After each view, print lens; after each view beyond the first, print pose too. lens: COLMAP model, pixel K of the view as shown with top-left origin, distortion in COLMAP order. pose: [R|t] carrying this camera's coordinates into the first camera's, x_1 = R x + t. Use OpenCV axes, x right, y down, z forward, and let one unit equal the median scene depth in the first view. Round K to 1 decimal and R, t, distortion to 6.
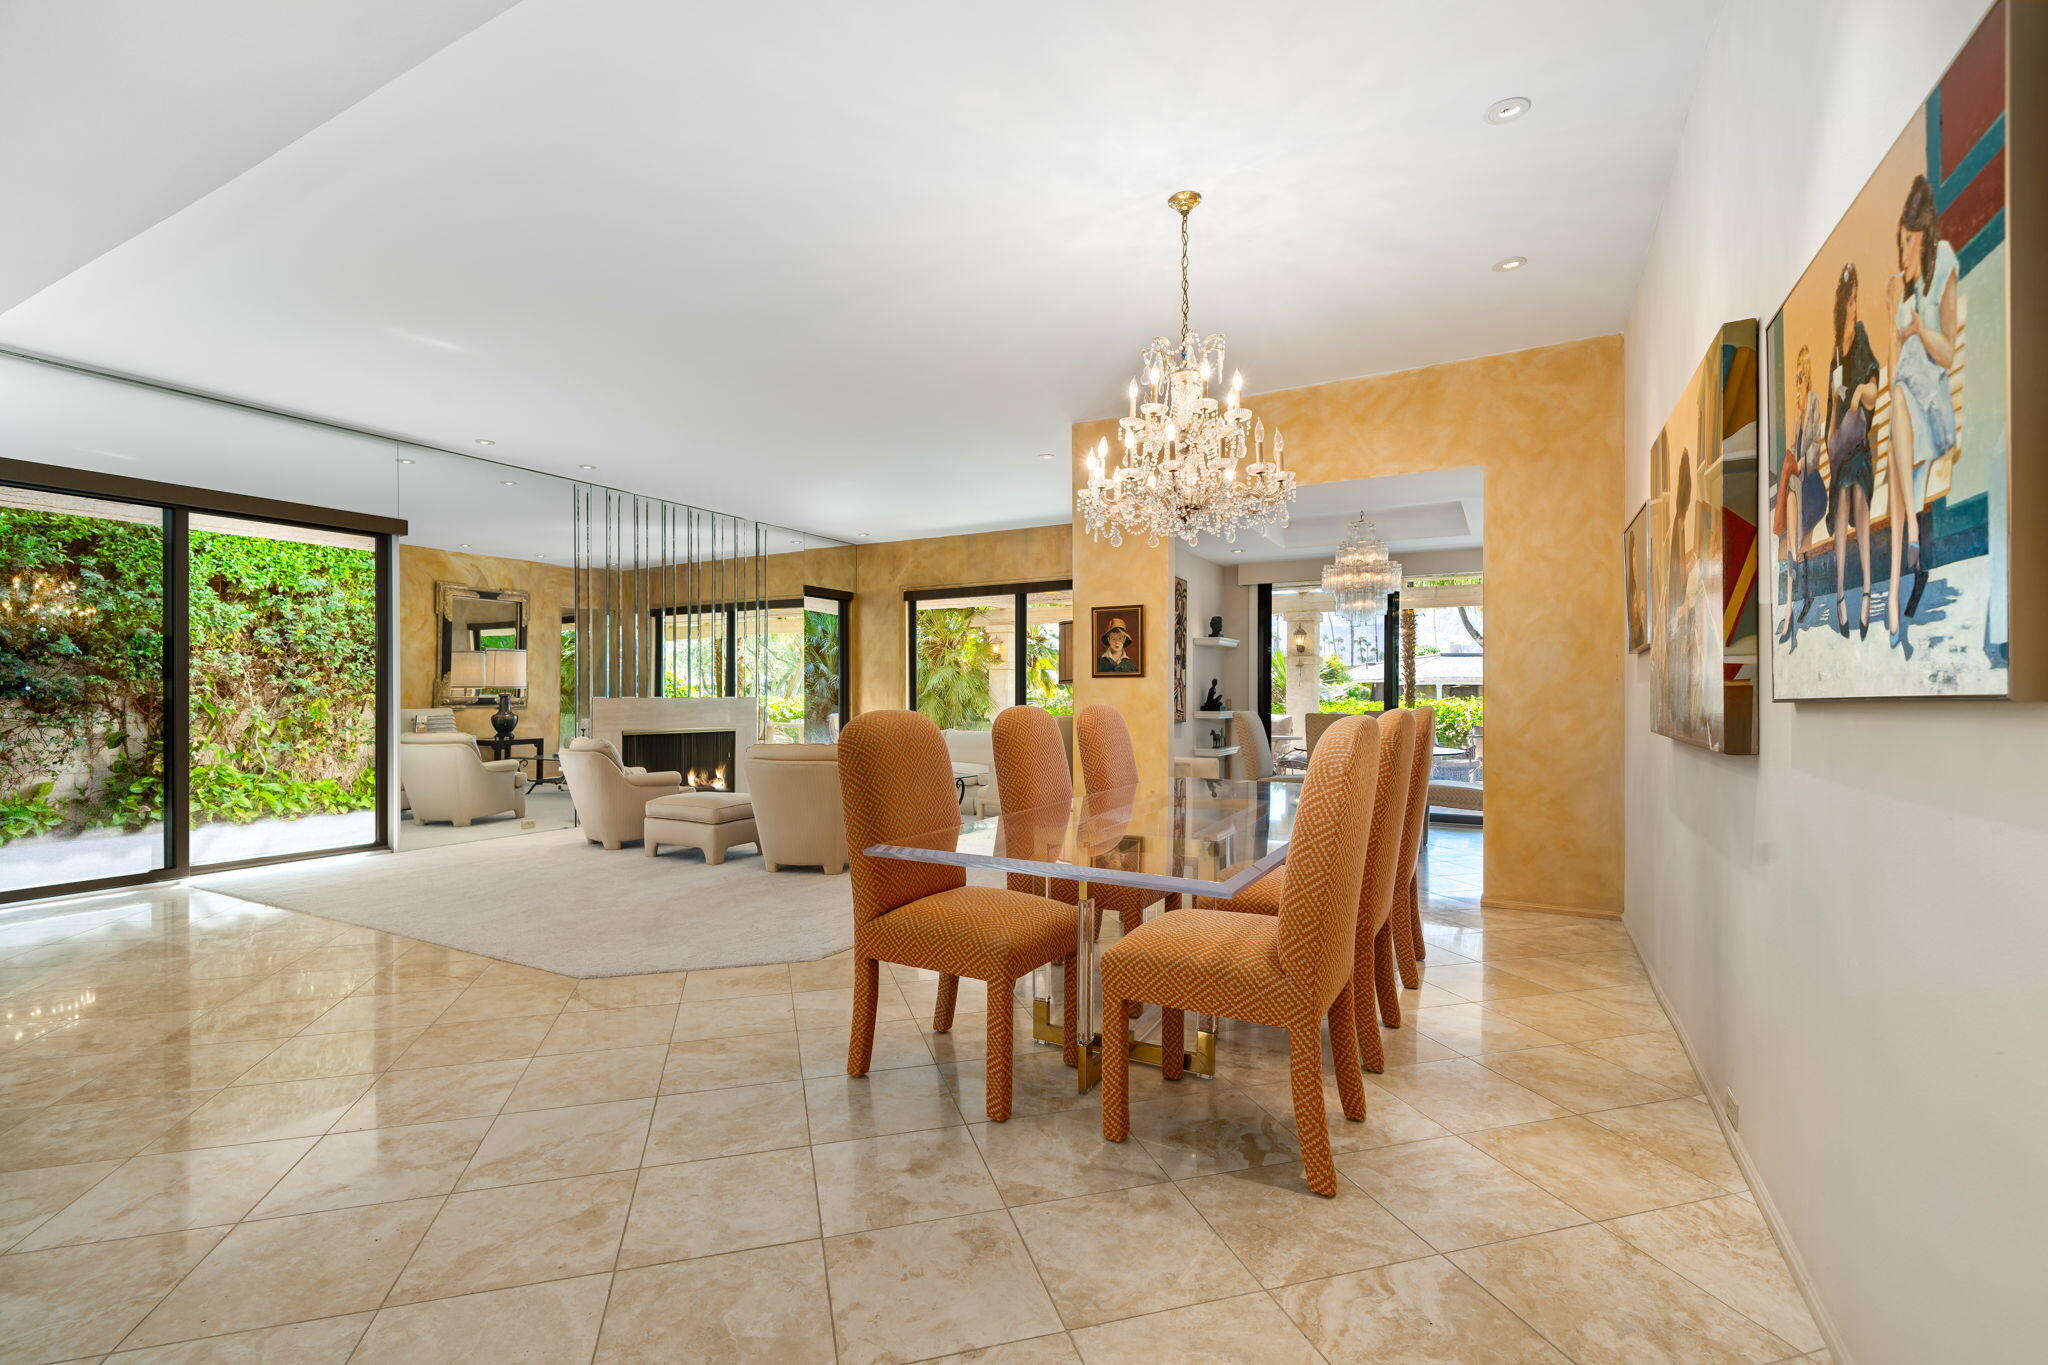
lens RADIAL K [[938.0, 0, 1024.0], [0, 938.0, 682.5], [0, 0, 1]] dist [0.000289, -0.000103]
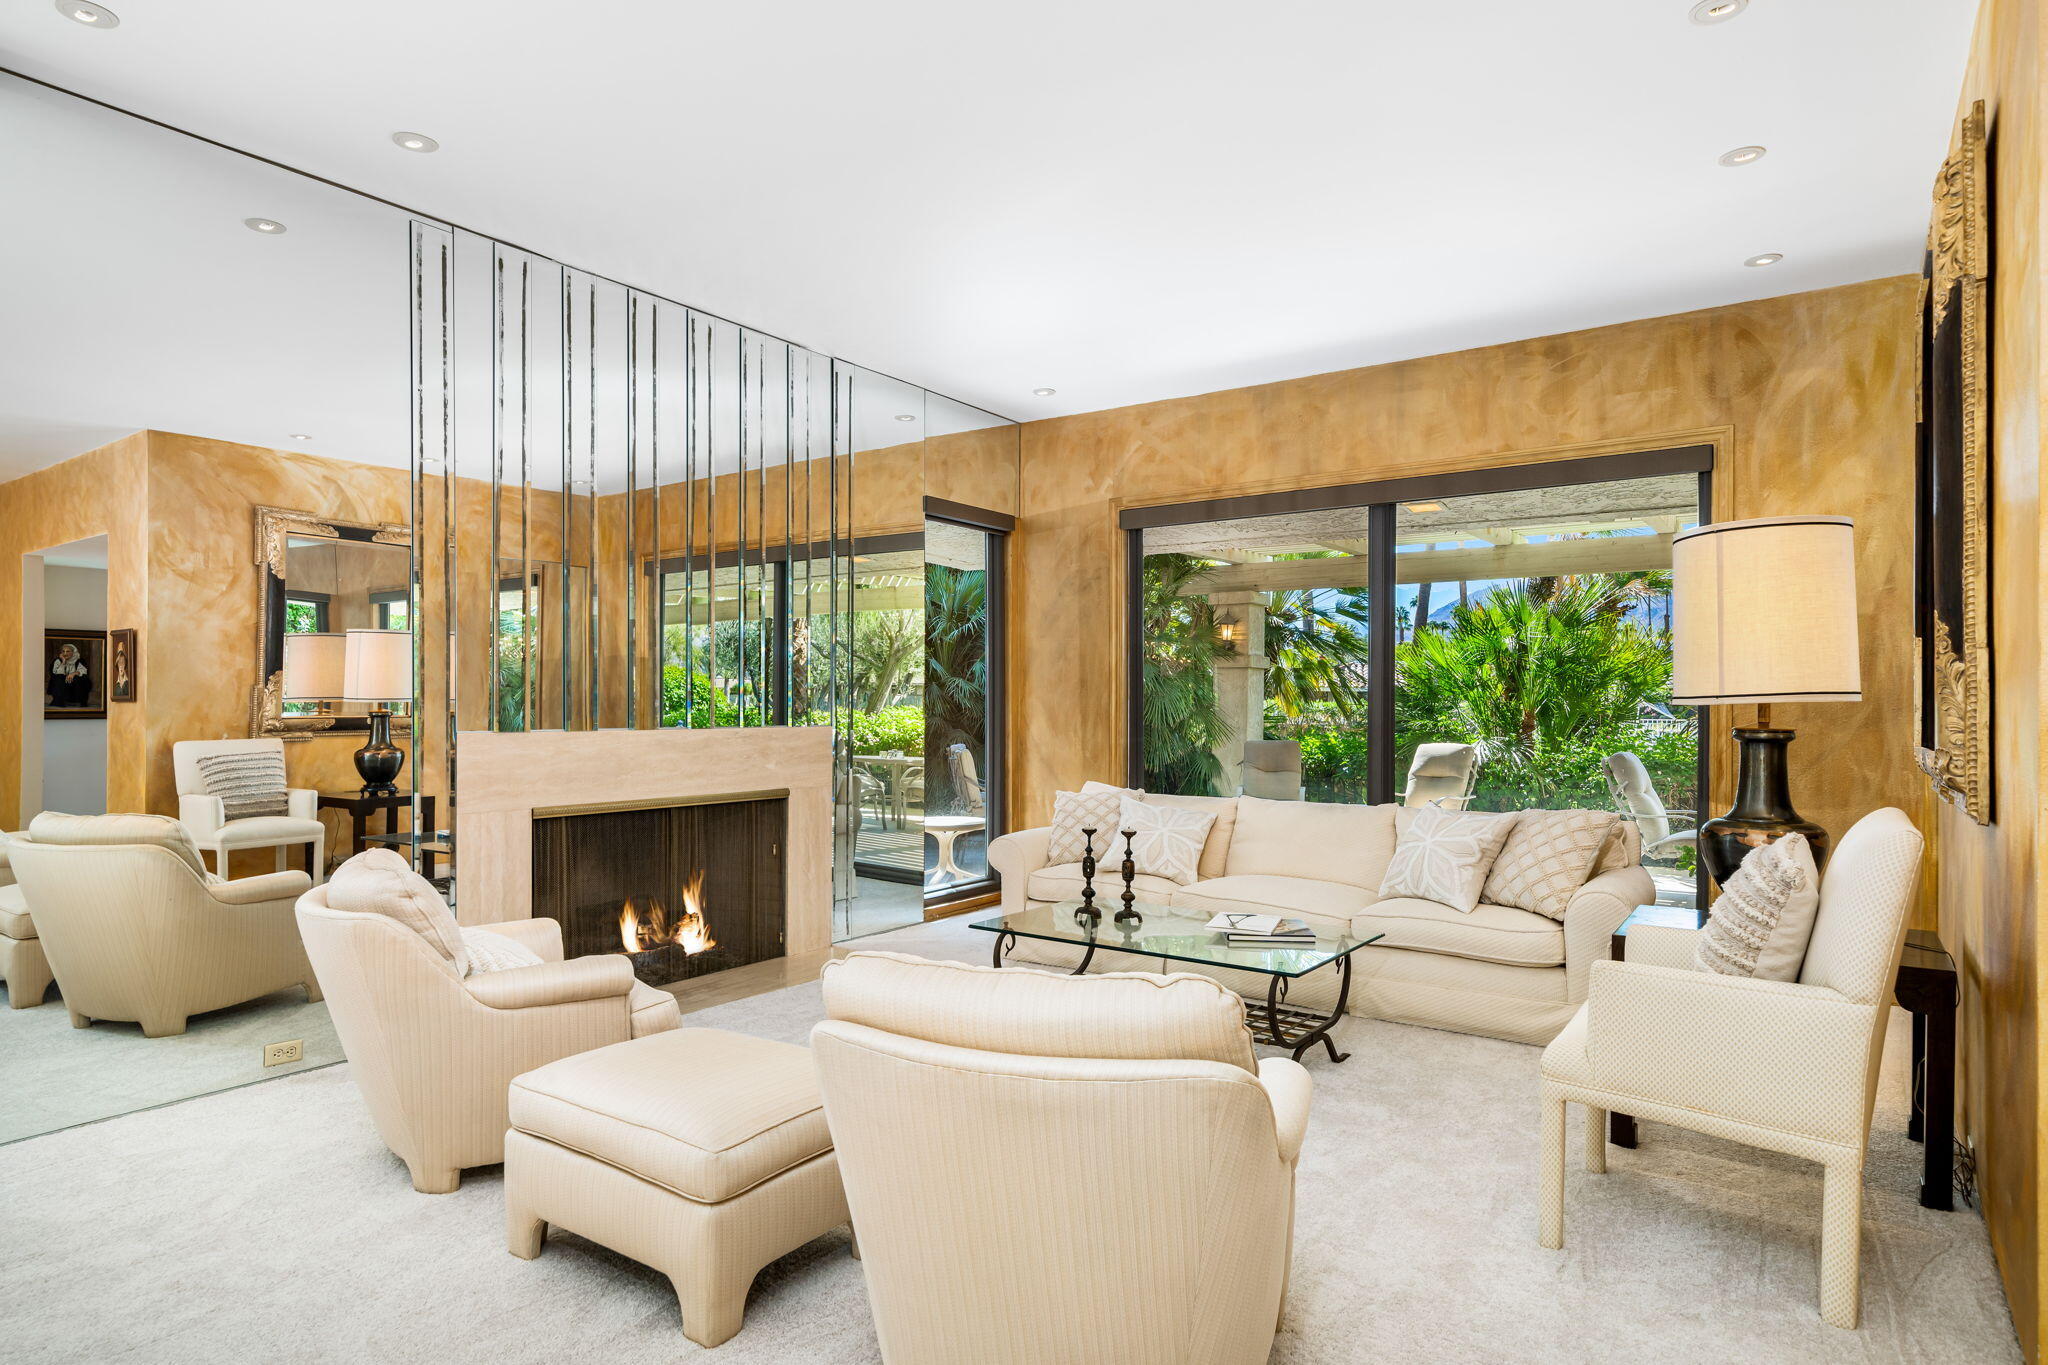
lens RADIAL K [[1157.9, 0, 1027.5], [0, 1157.9, 703.5], [0, 0, 1]] dist [0.002720, -0.001113]
pose [[0.995251, 0.002975, -0.097293, -0.115778], [-0.001430, 0.999872, 0.015951, -0.004086], [0.097328, -0.015736, 0.995128, 0.379093]]
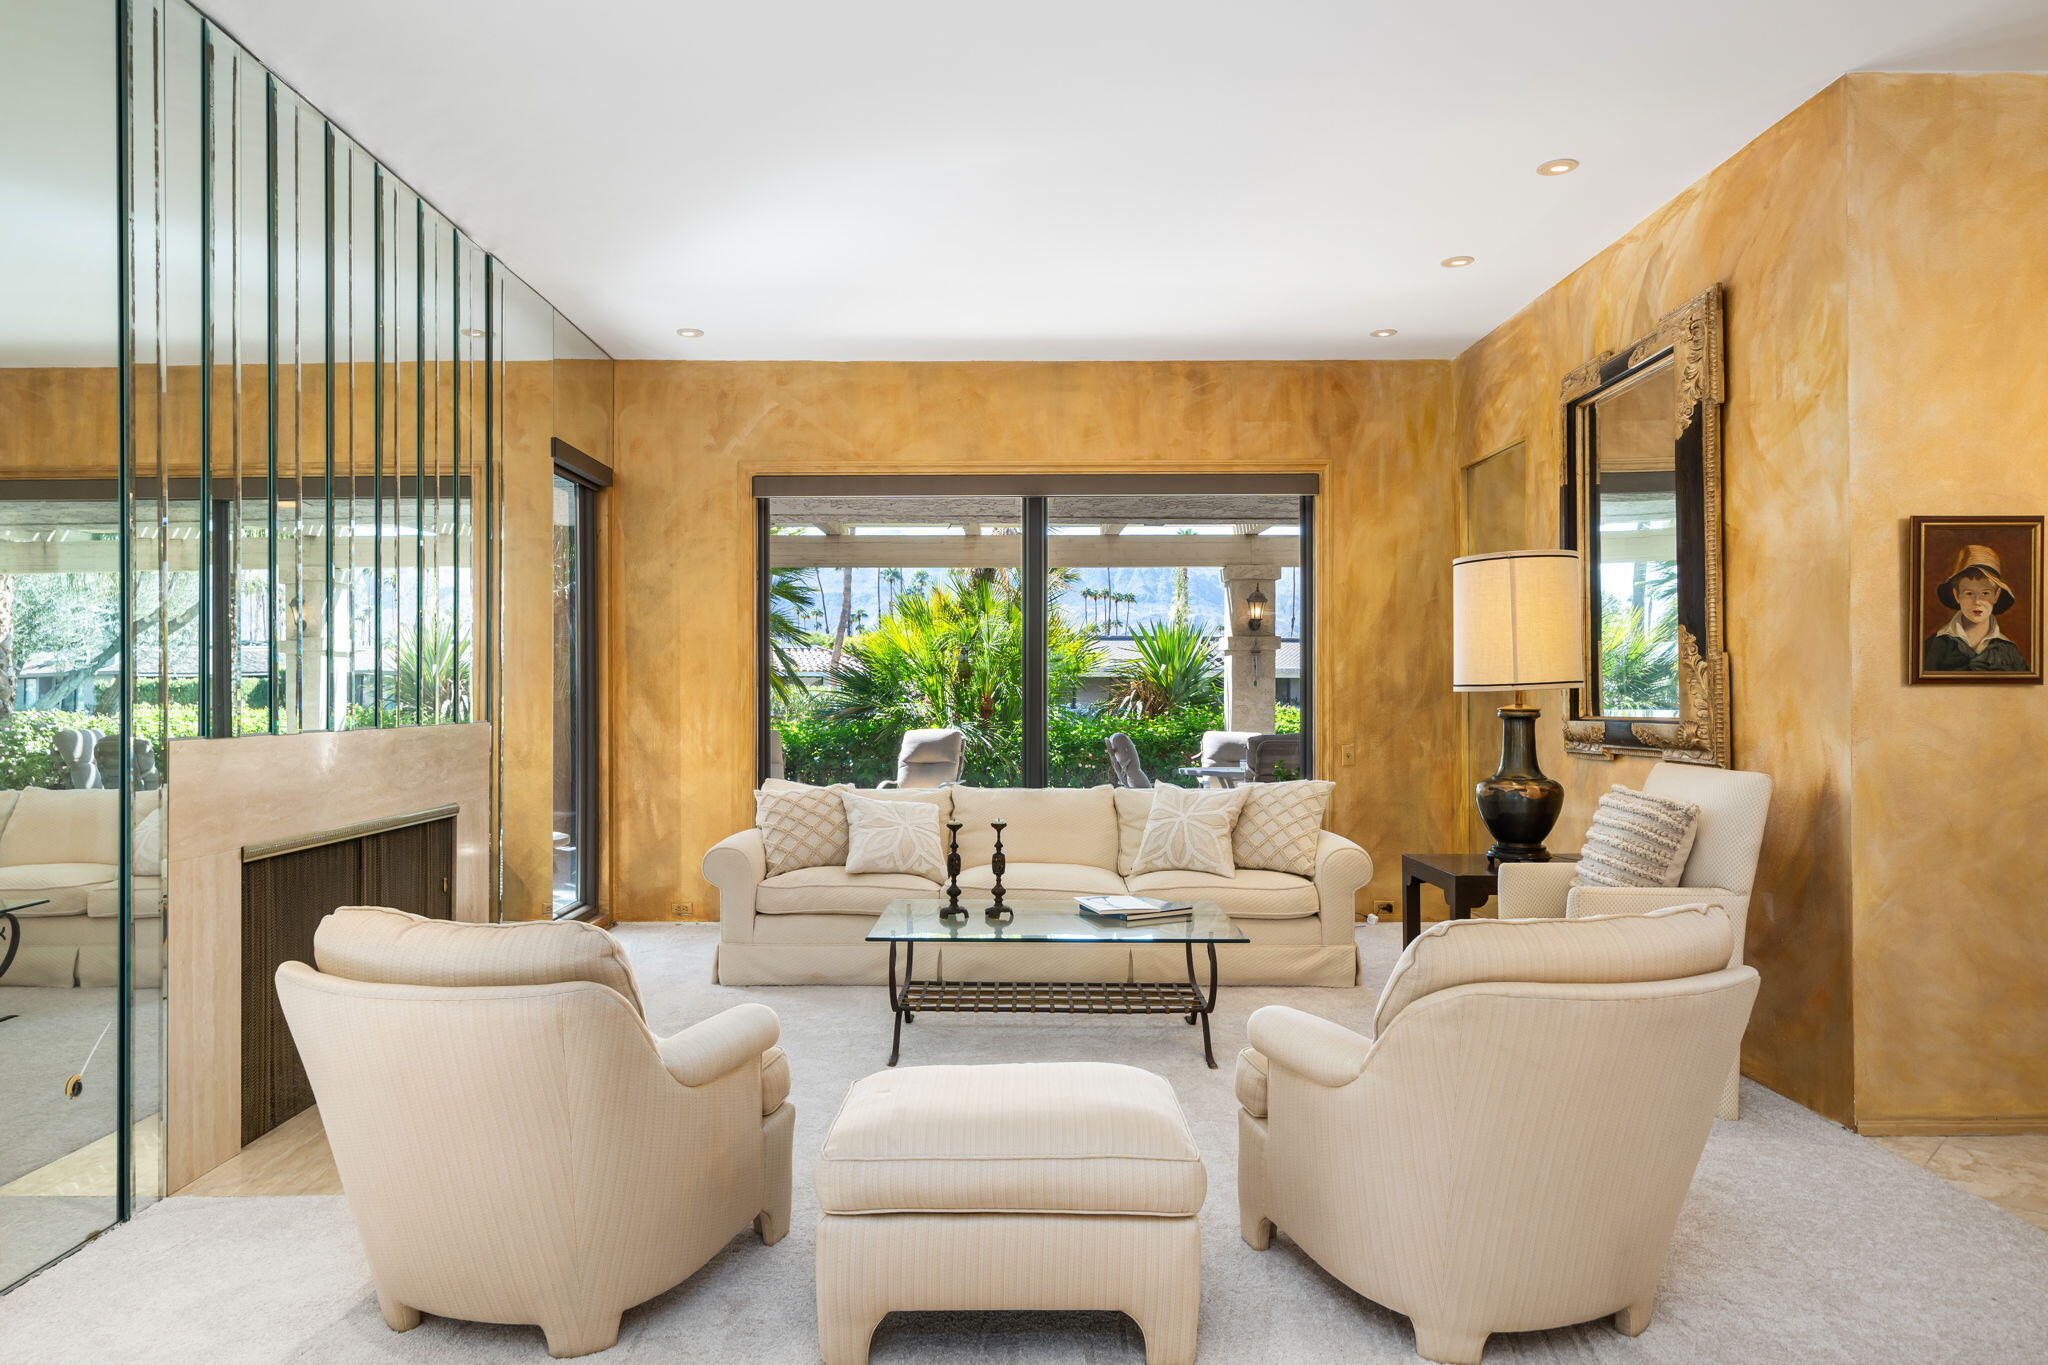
lens RADIAL K [[1289.4, 0, 1024.0], [0, 1289.4, 682.5], [0, 0, 1]] dist [-0.001367, 0.000087]
pose [[0.867644, 0.001520, 0.497183, -0.317379], [-0.006668, 0.999941, 0.008579, -0.004696], [-0.497141, -0.010759, 0.867603, 0.399768]]
